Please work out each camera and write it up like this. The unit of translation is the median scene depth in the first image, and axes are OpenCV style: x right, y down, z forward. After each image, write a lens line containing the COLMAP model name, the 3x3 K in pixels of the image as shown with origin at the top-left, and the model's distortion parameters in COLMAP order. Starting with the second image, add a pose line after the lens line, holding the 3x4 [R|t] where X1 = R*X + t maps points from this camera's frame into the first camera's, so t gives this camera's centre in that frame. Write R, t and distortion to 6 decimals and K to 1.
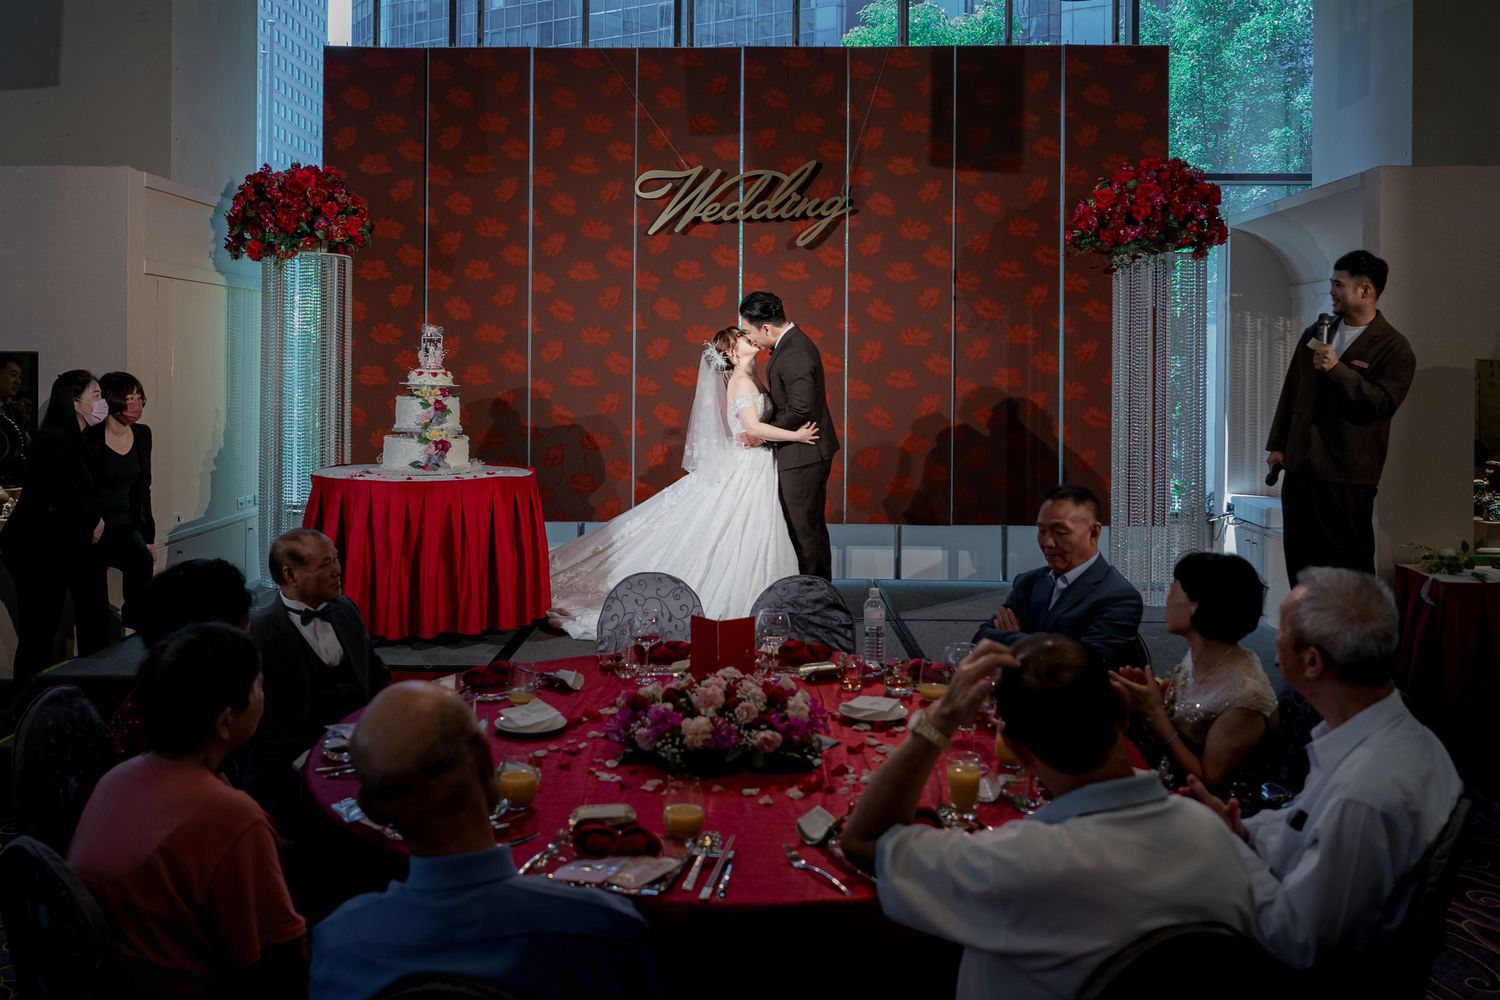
lens RADIAL K [[1339.2, 0, 704.3], [0, 1339.2, 426.9], [0, 0, 1]] dist [0.072376, 0.010595]
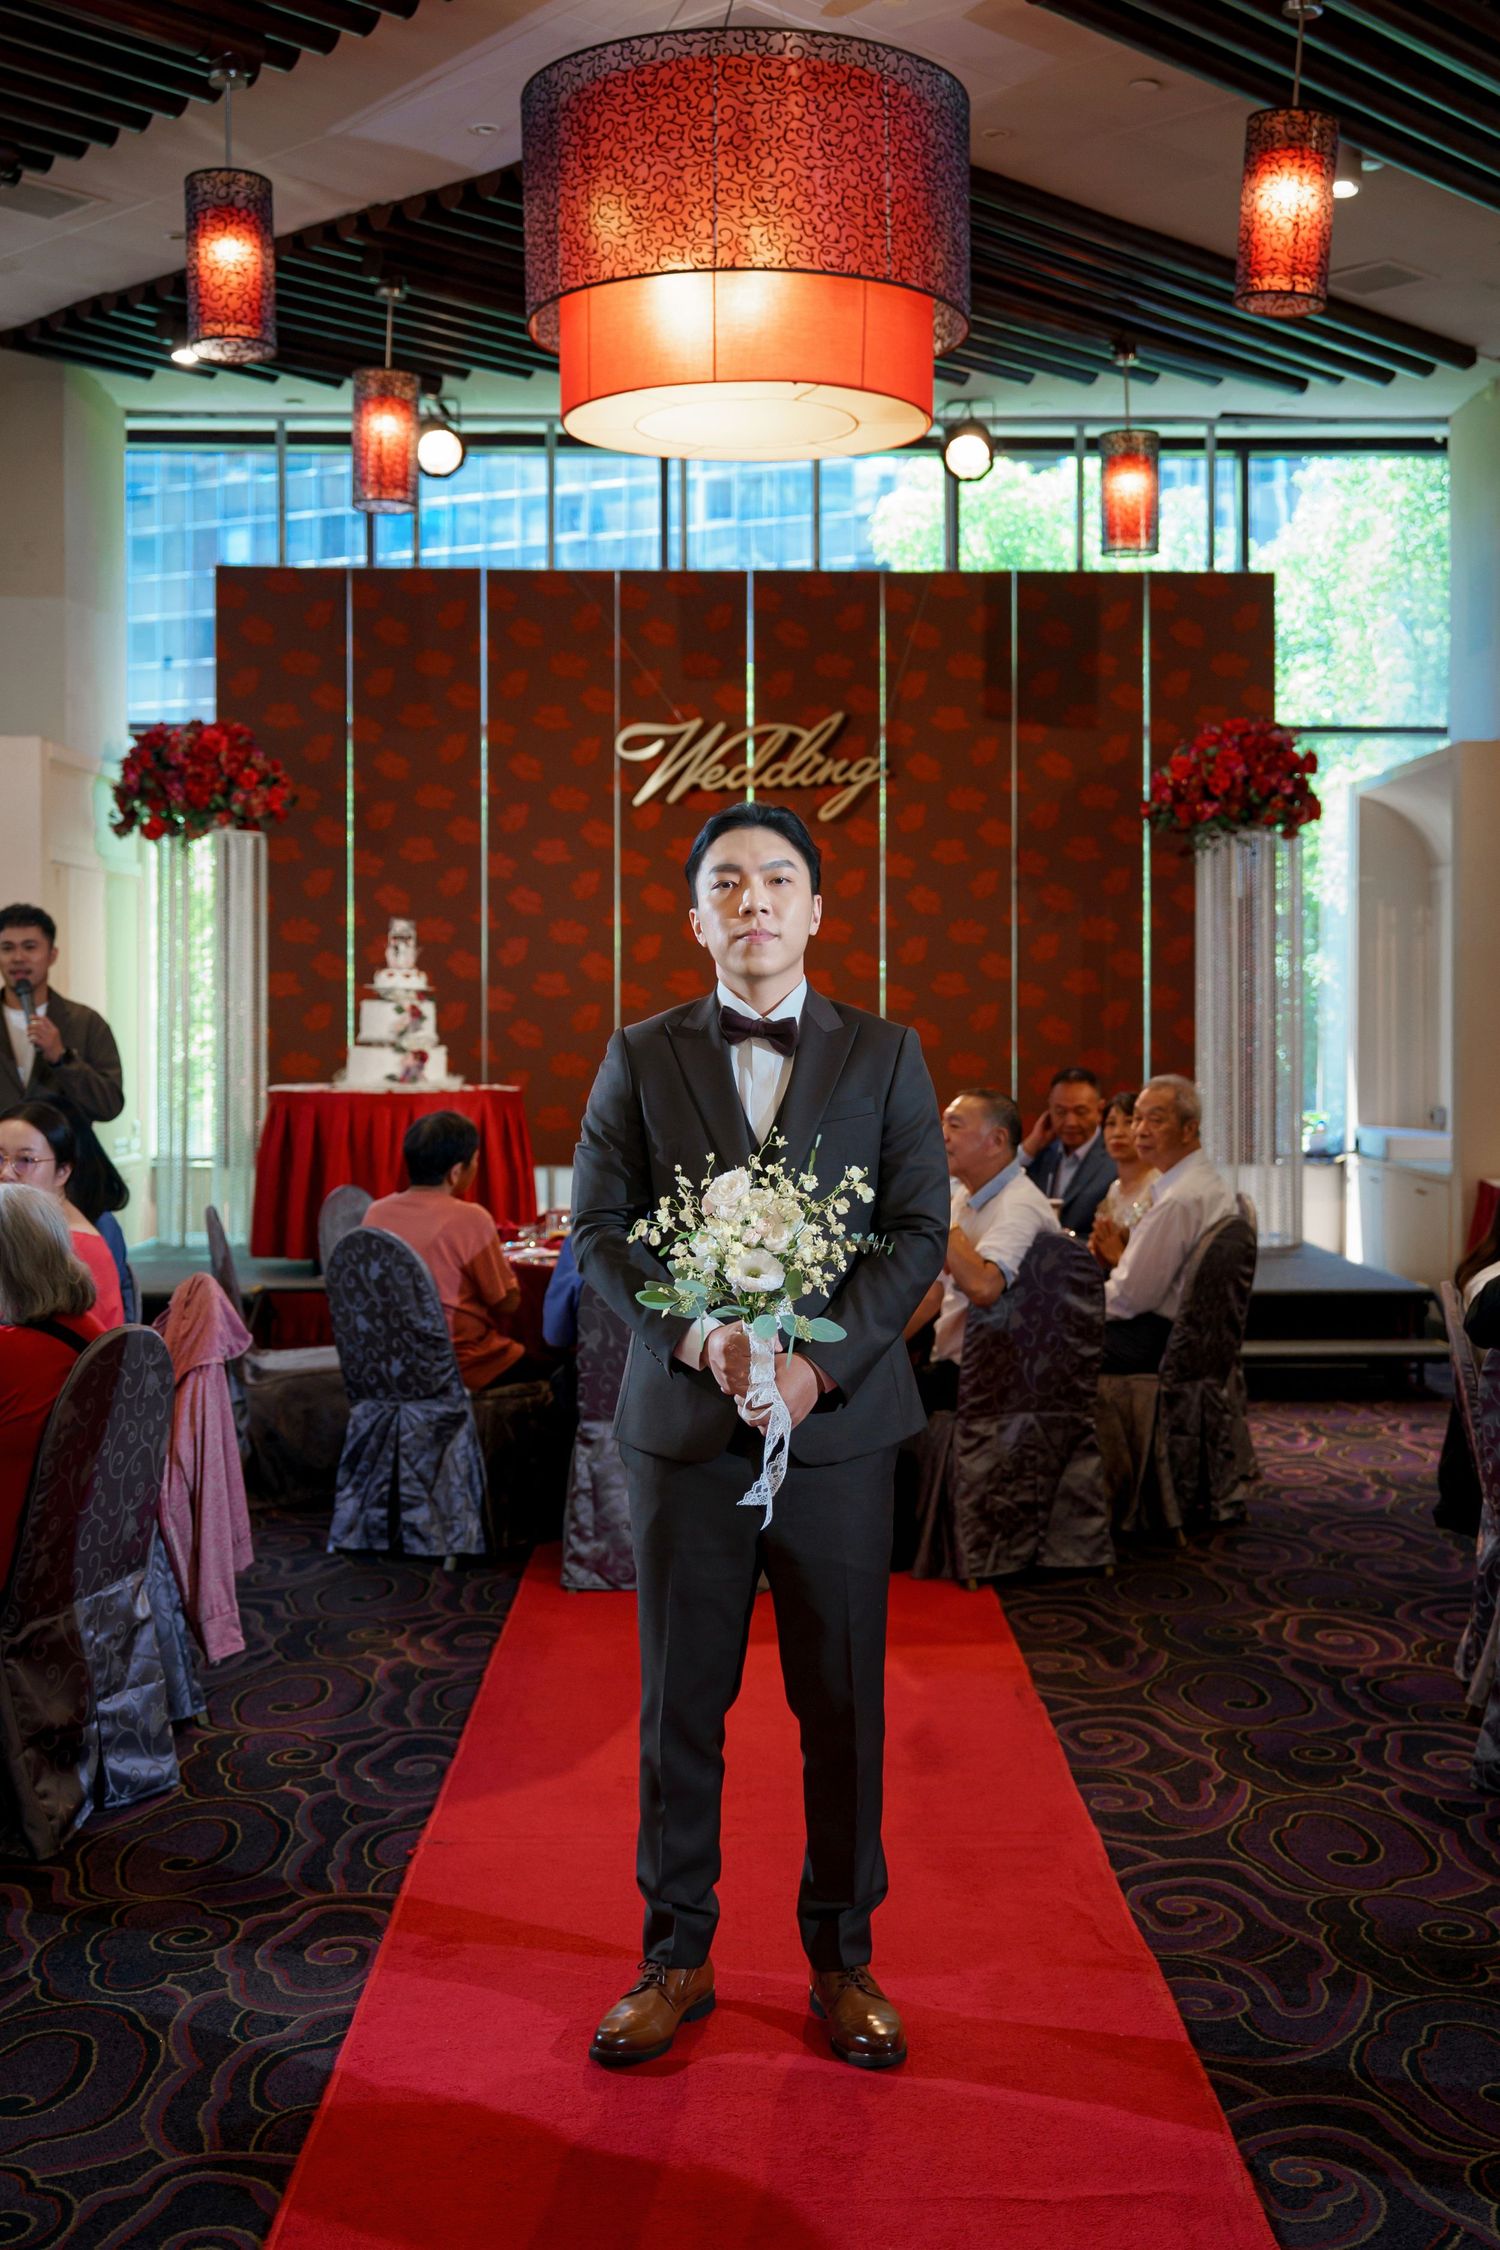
lens RADIAL K [[3576.4, 0, 750.0], [0, 3576.4, 1125.0], [0, 0, 1]] dist [0.139157, -0.028193]
pose [[0.998924, -0.006667, 0.045893, -0.072536], [0.007445, 0.999831, -0.016807, 0.083854], [-0.045773, 0.017130, 0.998805, -1.135933]]
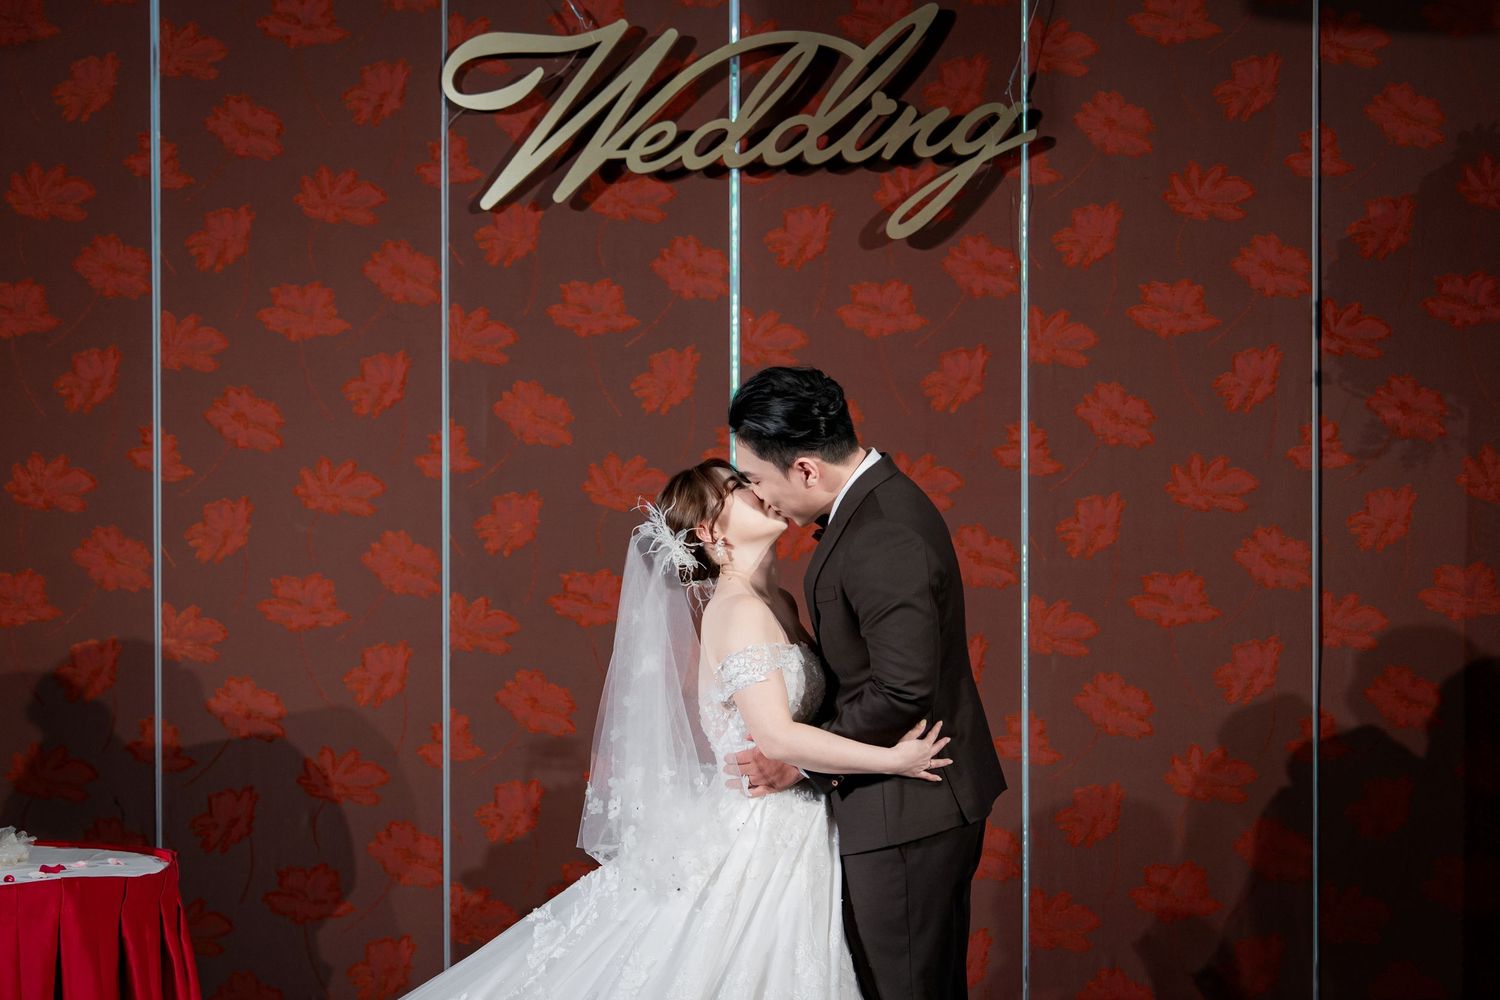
lens RADIAL K [[2943.2, 0, 747.8], [0, 2943.2, 646.5], [0, 0, 1]] dist [0.092396, 0.135337]
pose [[0.999723, -0.009305, 0.021622, 0.012485], [0.009331, 0.999956, -0.001142, -0.023164], [-0.021610, 0.001343, 0.999766, 0.197425]]
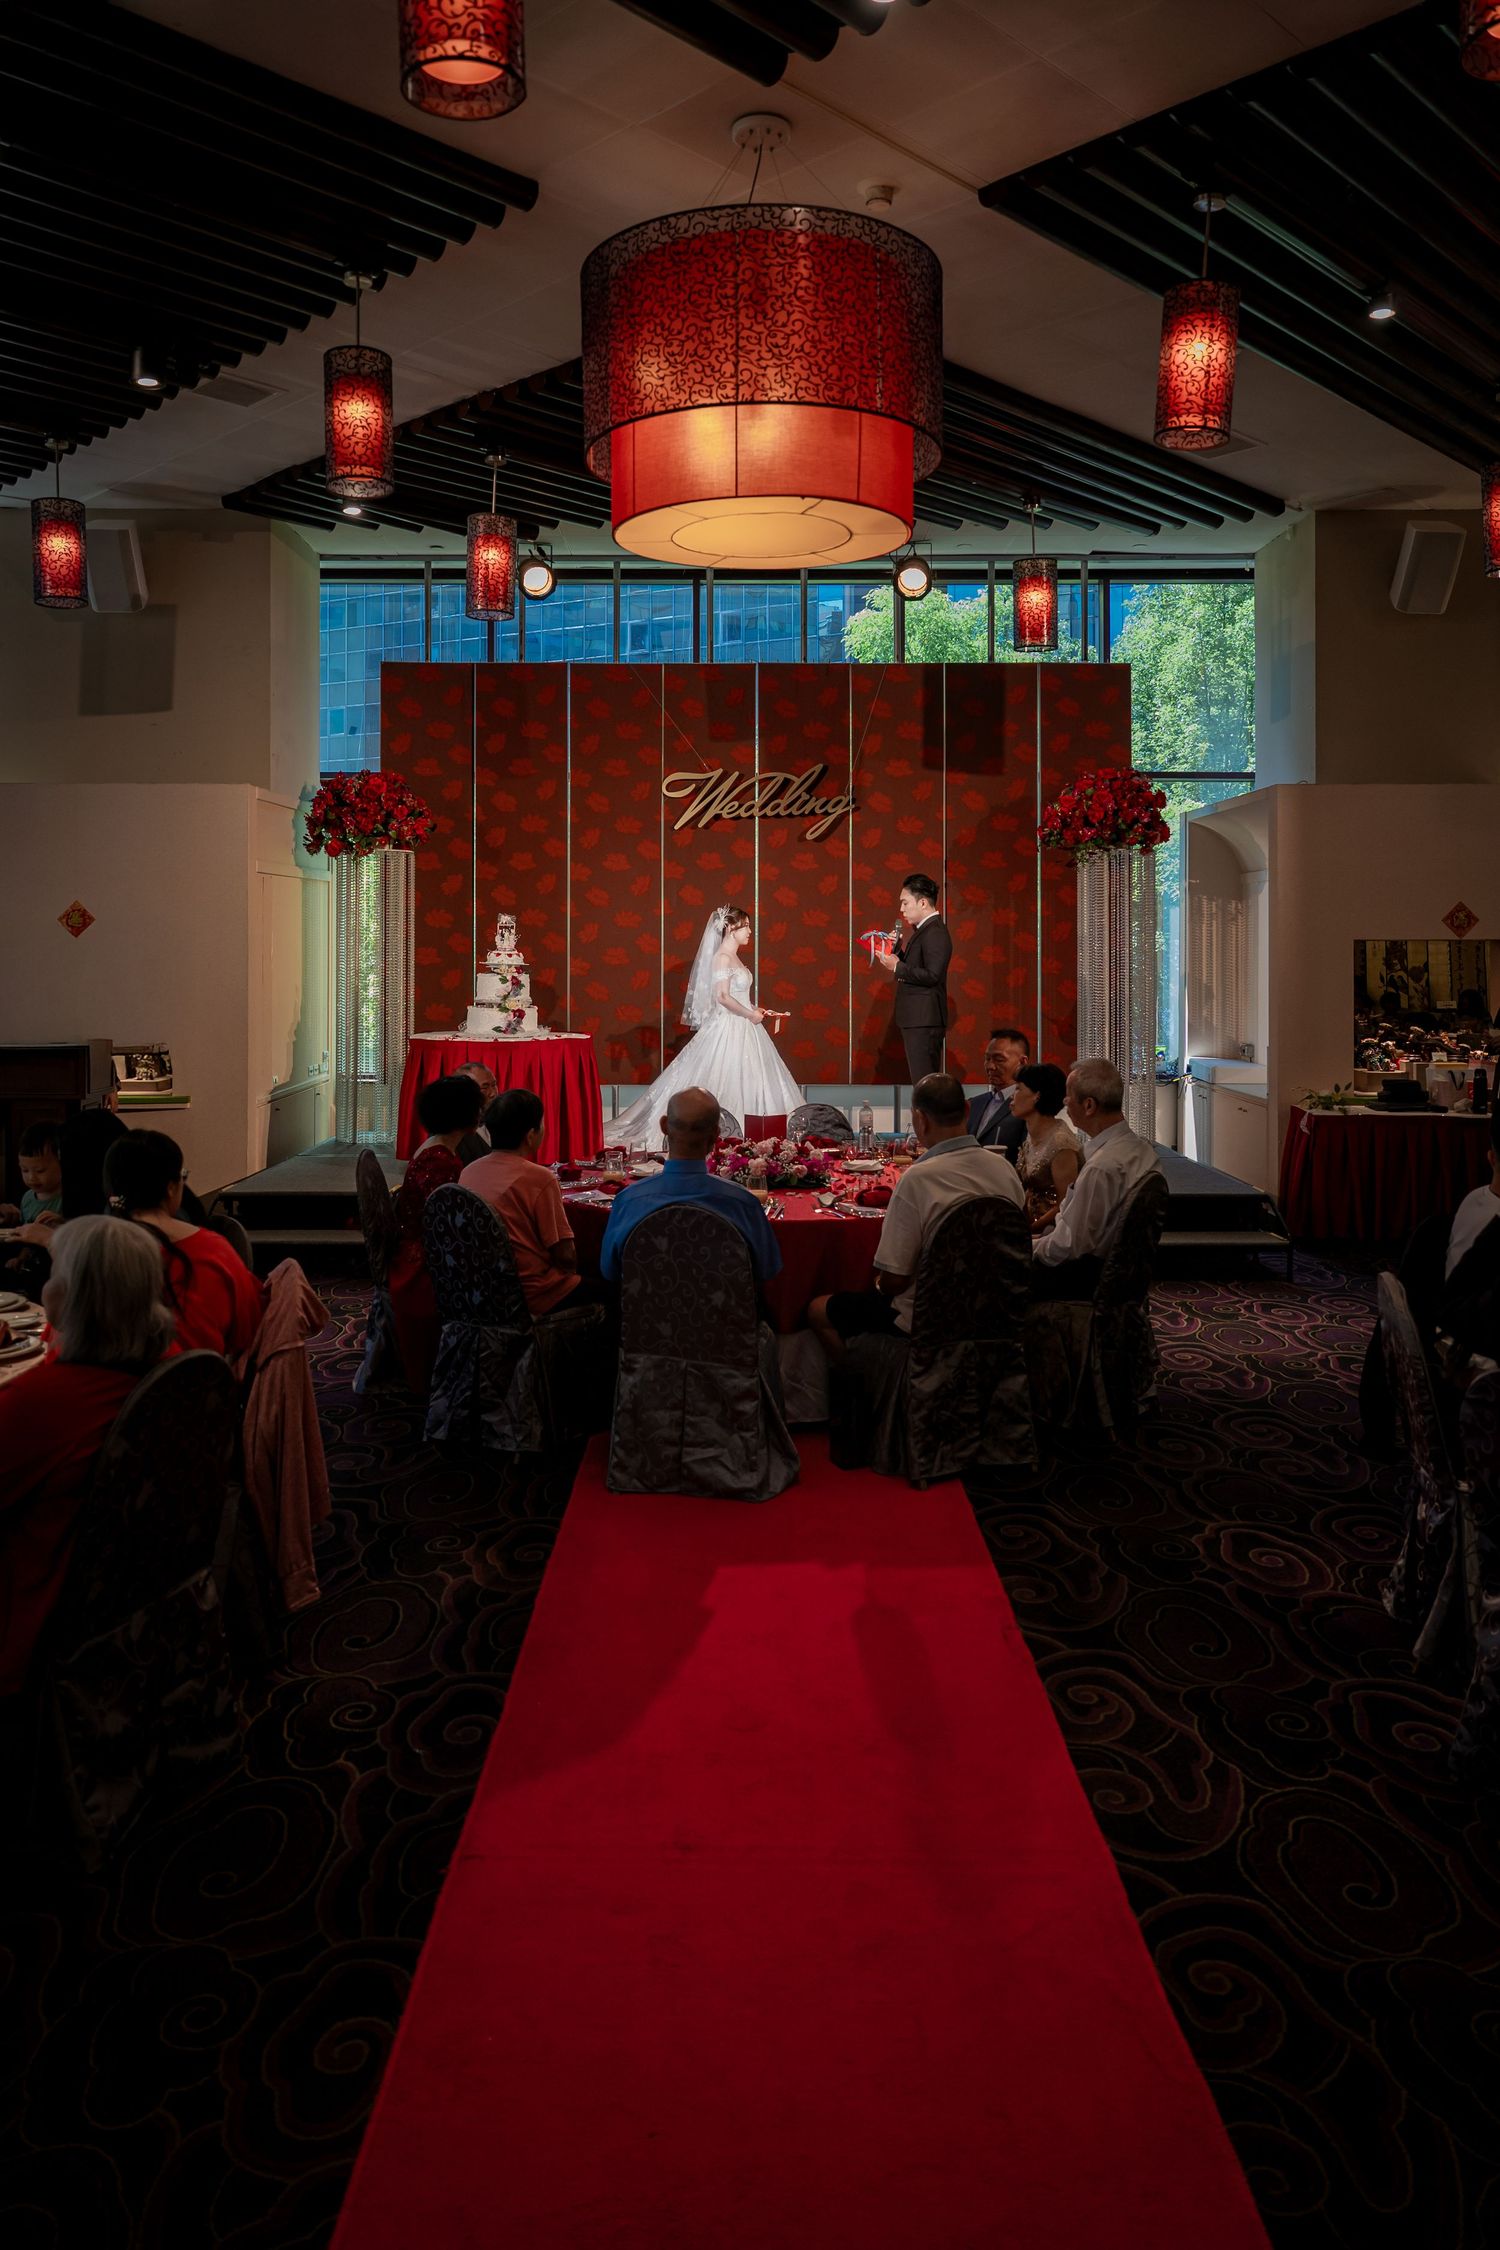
lens RADIAL K [[2008.9, 0, 684.7], [0, 2008.9, 976.2], [0, 0, 1]] dist [0.072376, 0.010595]
pose [[0.999868, -0.005112, 0.015433, -0.060384], [0.005478, 0.999703, -0.023757, 0.020116], [-0.015307, 0.023839, 0.999599, -0.690471]]
